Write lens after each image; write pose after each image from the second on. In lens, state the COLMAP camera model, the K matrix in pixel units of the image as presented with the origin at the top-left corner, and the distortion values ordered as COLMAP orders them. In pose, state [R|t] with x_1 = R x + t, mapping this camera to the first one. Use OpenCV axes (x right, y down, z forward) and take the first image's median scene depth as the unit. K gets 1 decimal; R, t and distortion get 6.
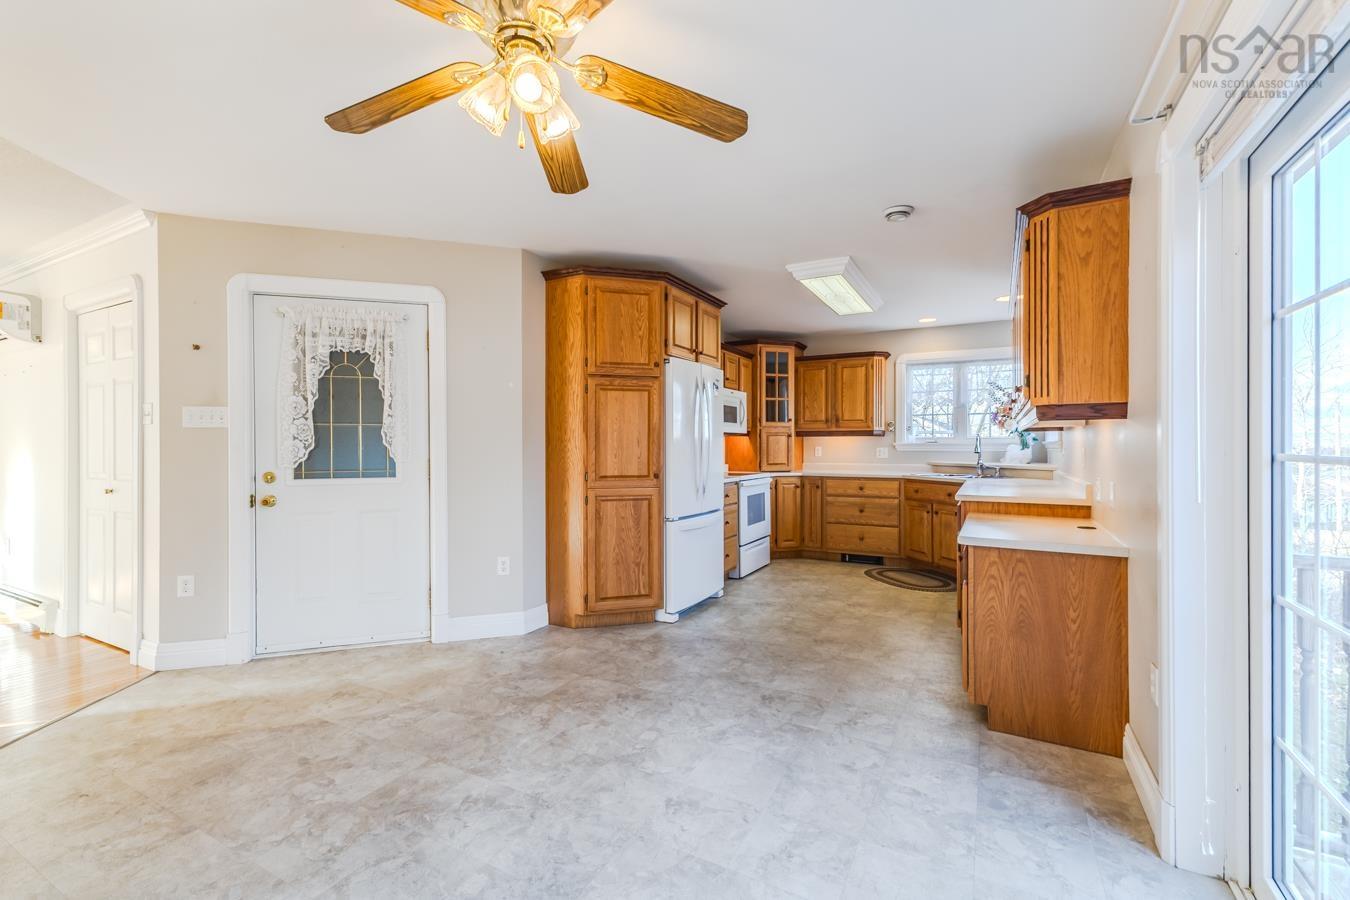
lens RADIAL K [[589.4, 0, 674.0], [0, 589.4, 445.8], [0, 0, 1]] dist [-0.002068, -0.000231]
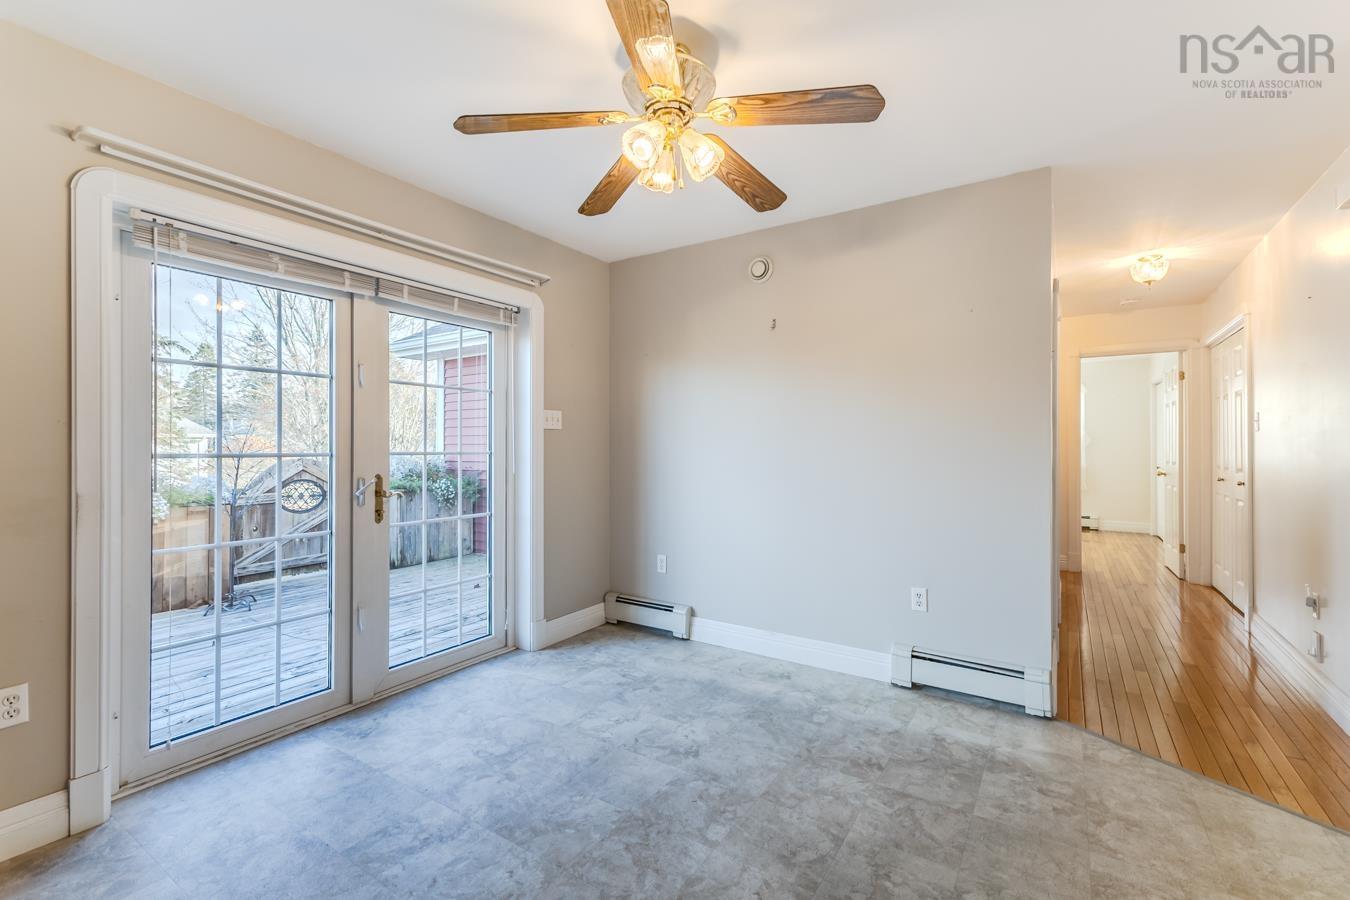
lens RADIAL K [[589.4, 0, 675.0], [0, 589.4, 446.3], [0, 0, 1]] dist [-0.002068, -0.000231]
pose [[-0.997004, 0.003597, 0.077267, -0.327468], [0.003396, 0.999990, -0.002736, 0.001430], [-0.077276, -0.002465, -0.997007, 2.009289]]
